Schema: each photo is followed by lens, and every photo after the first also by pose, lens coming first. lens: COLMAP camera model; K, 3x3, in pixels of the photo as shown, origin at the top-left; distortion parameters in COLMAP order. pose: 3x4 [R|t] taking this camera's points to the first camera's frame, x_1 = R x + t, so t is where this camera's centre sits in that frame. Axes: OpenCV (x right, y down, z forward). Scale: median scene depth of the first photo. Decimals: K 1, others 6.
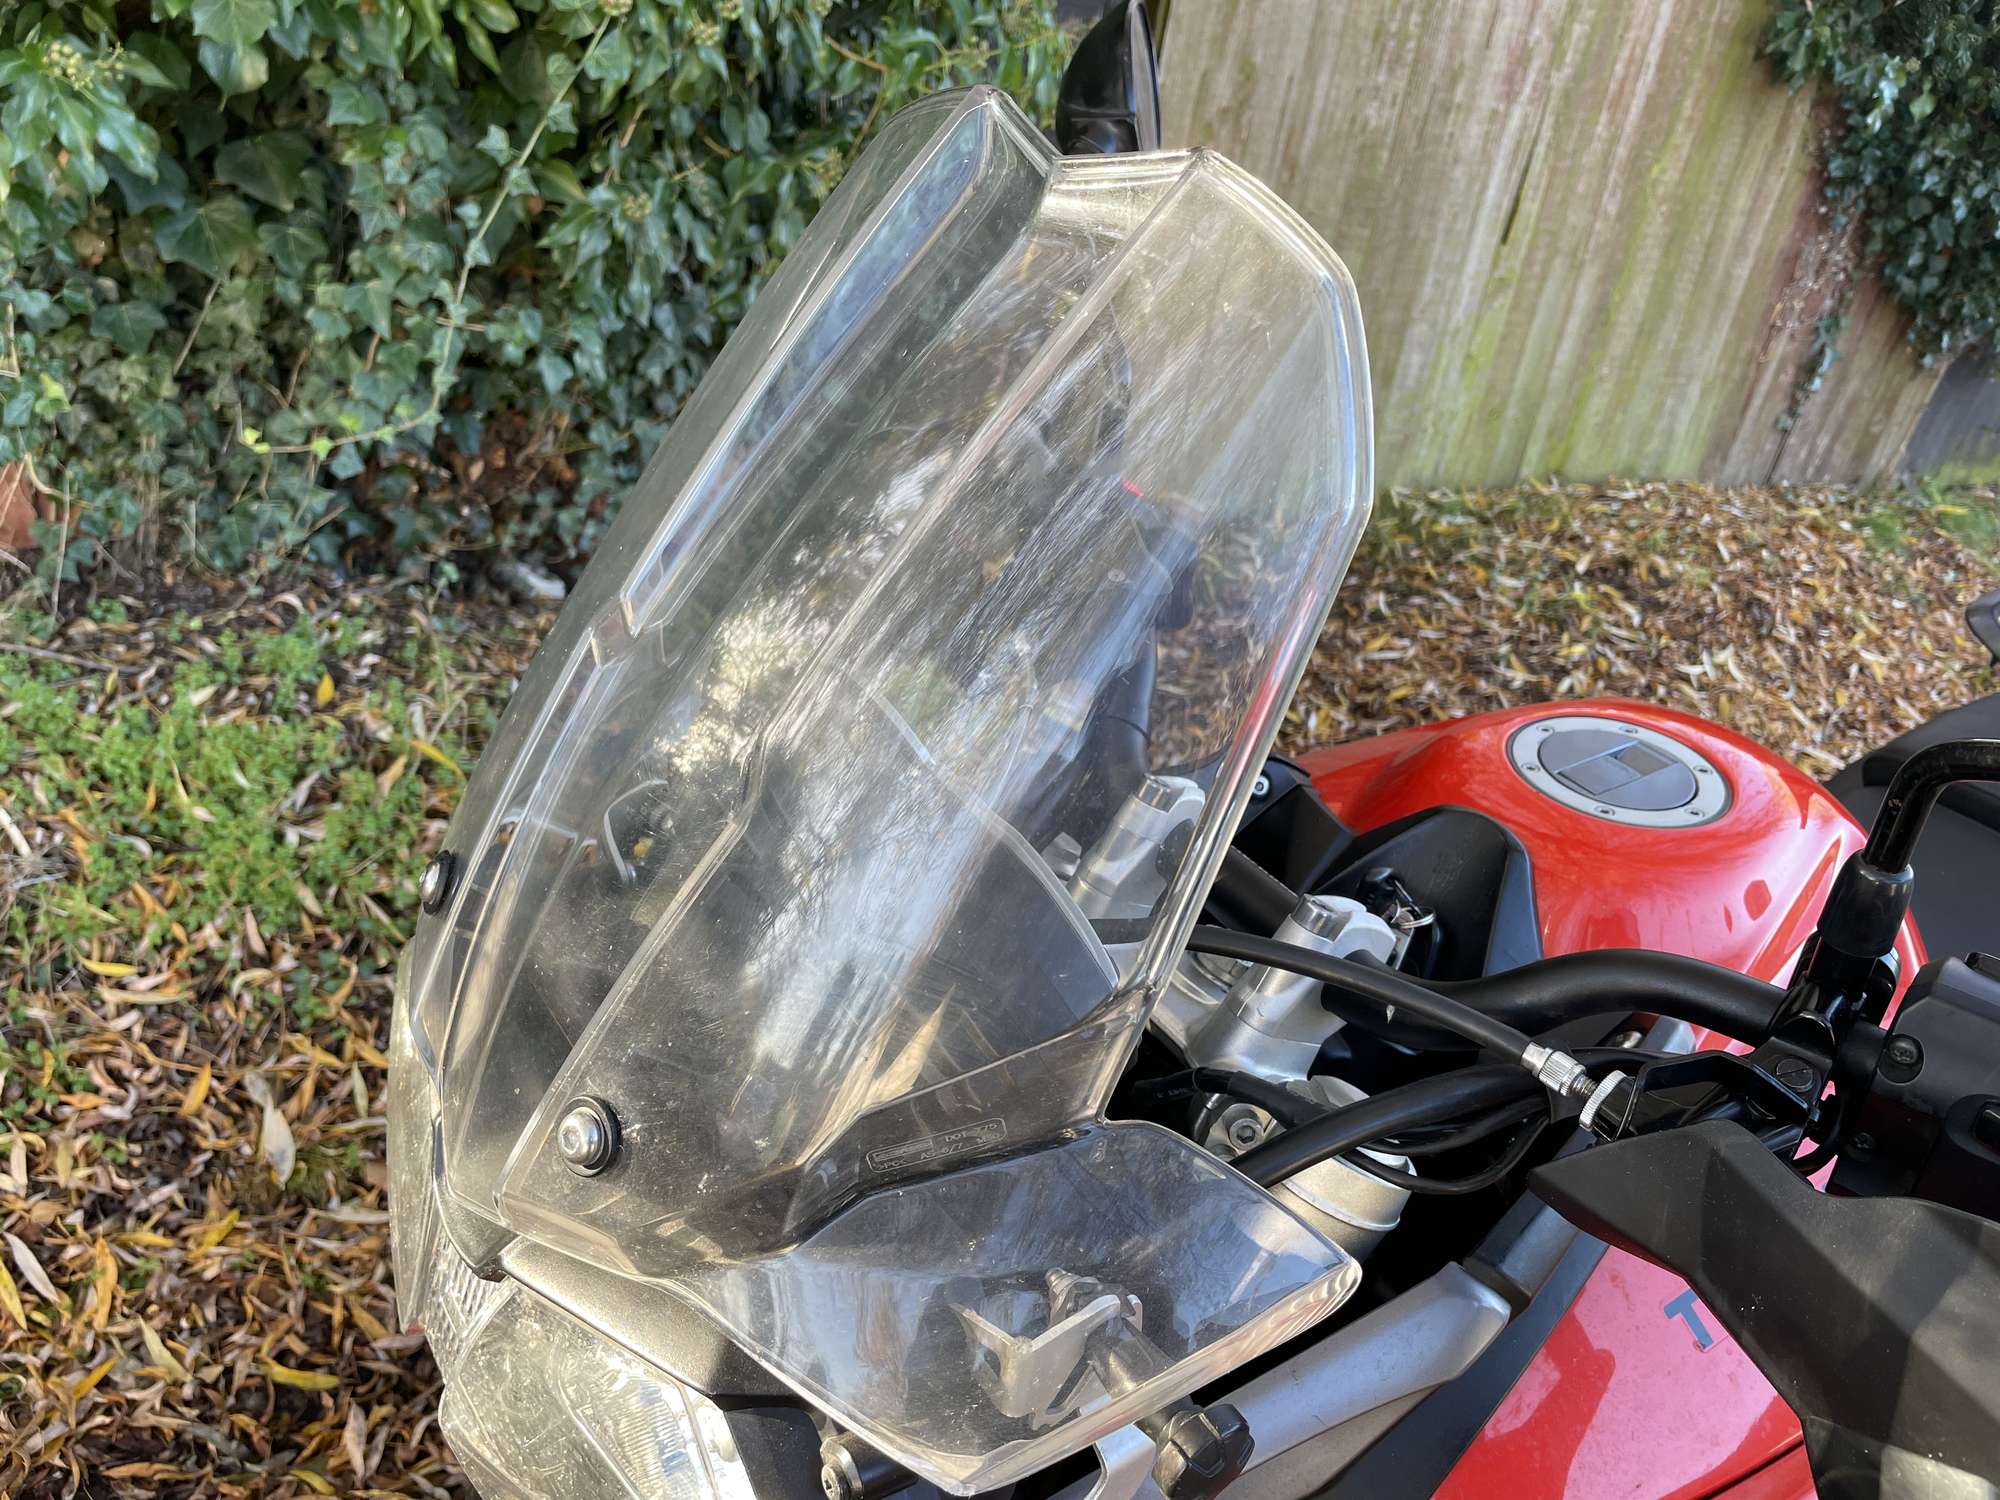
lens RADIAL K [[1534.4, 0, 990.8], [0, 1534.4, 738.0], [0, 0, 1]] dist [0.078510, -0.118444]
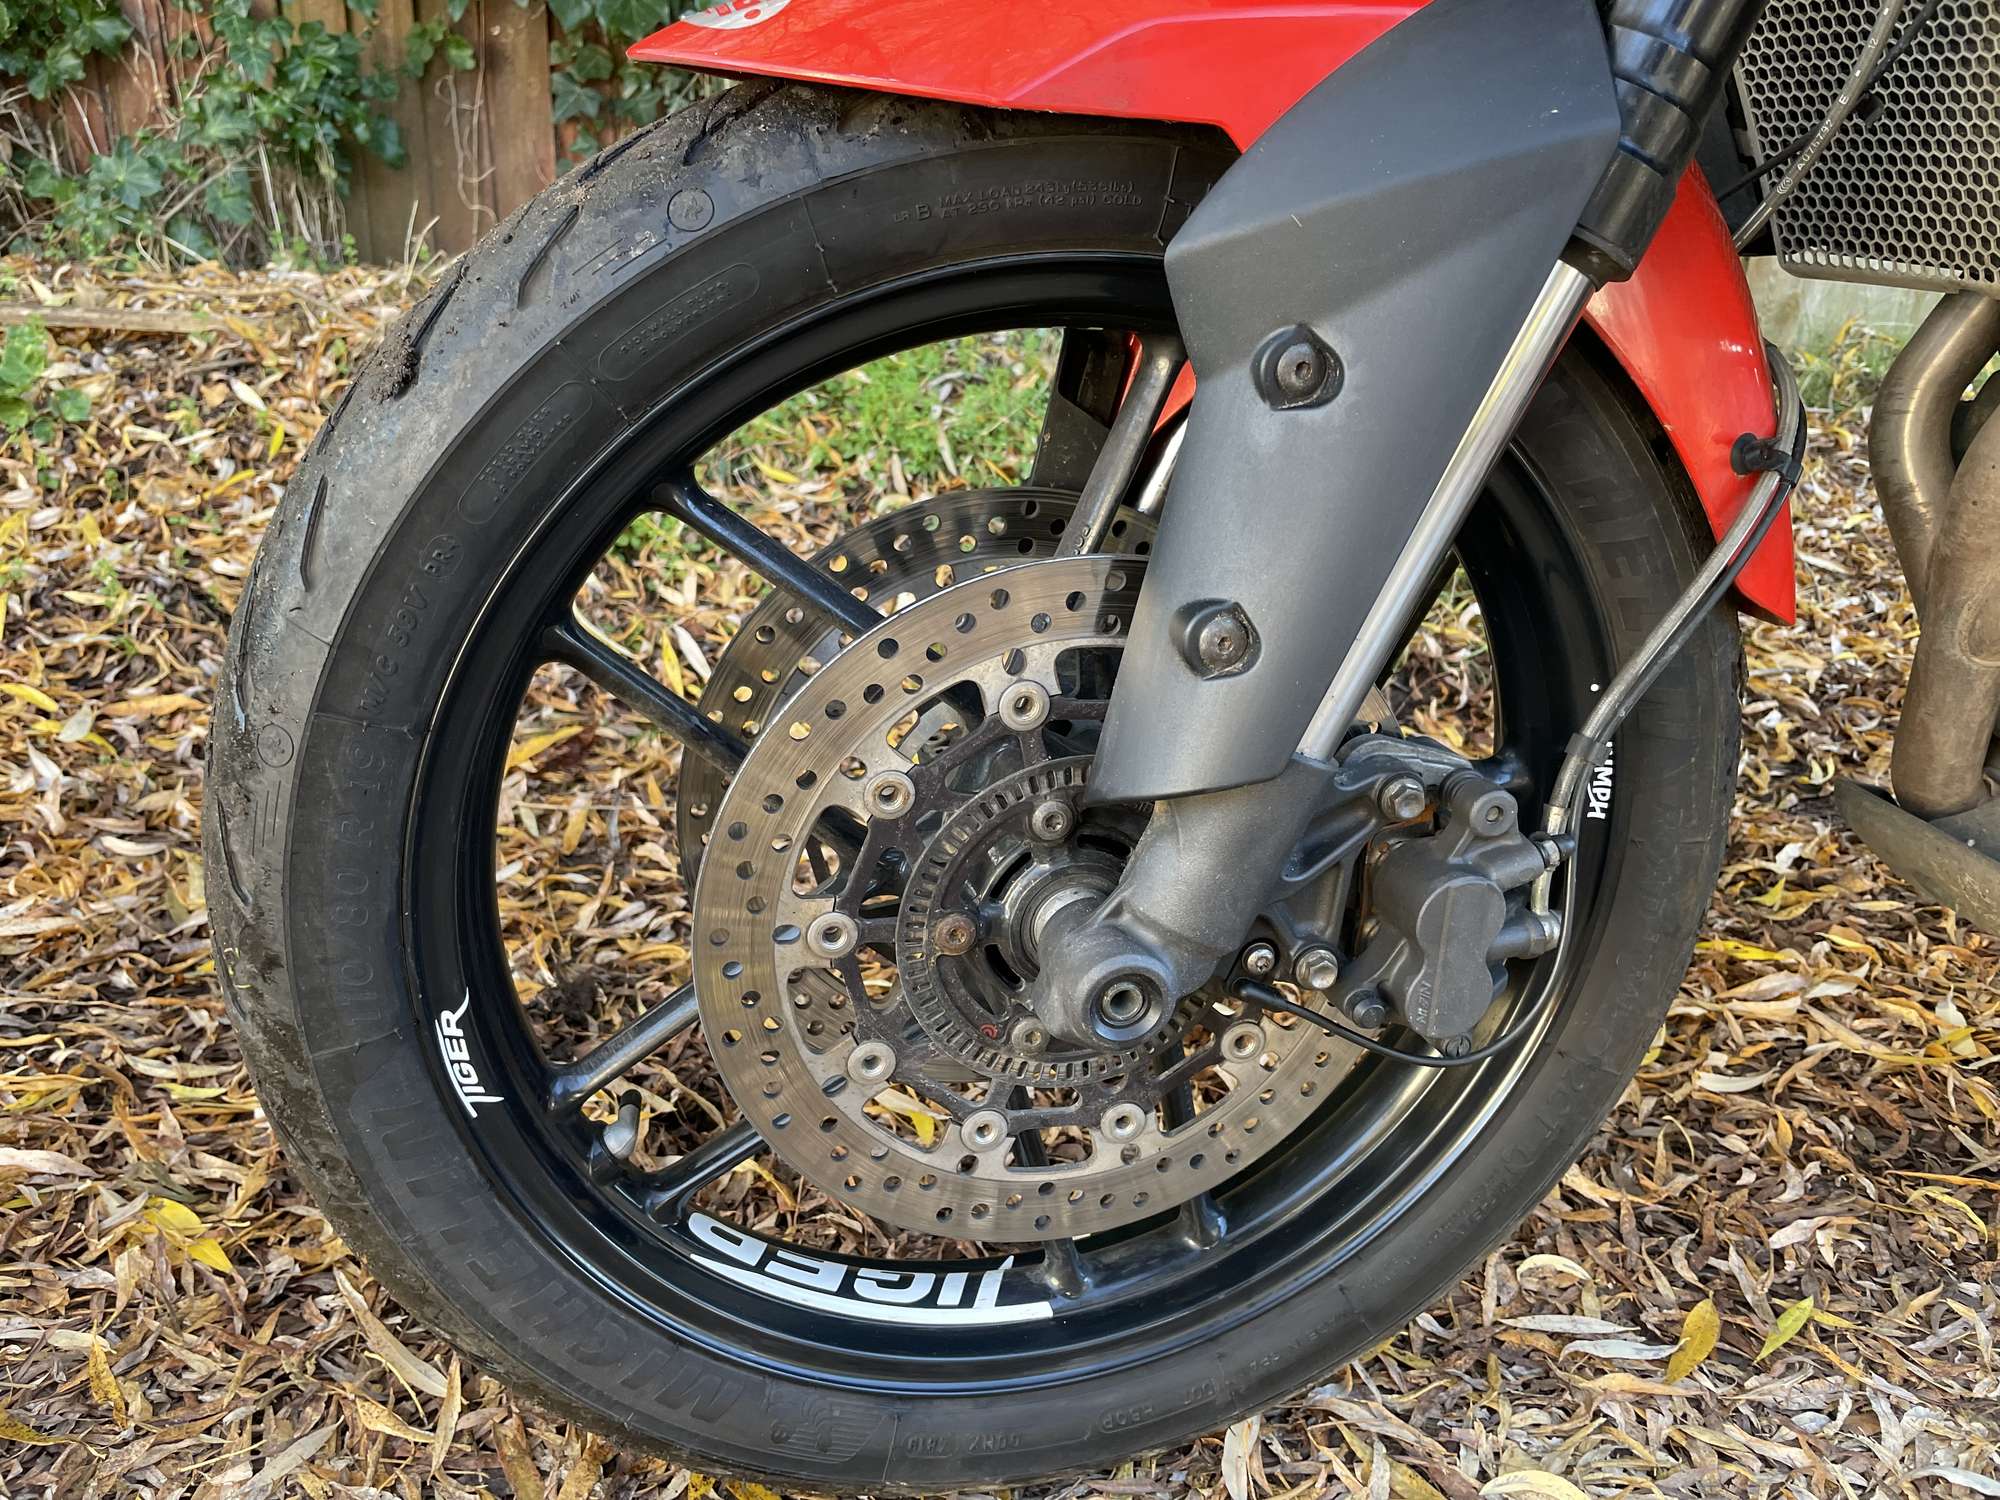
lens RADIAL K [[1518.6, 0, 990.8], [0, 1518.6, 751.7], [0, 0, 1]] dist [0.097621, -0.126910]
pose [[0.936557, 0.024098, -0.349687, -0.049025], [-0.075570, 0.988054, -0.134308, 0.449183], [0.342273, 0.152213, 0.927189, 0.090089]]
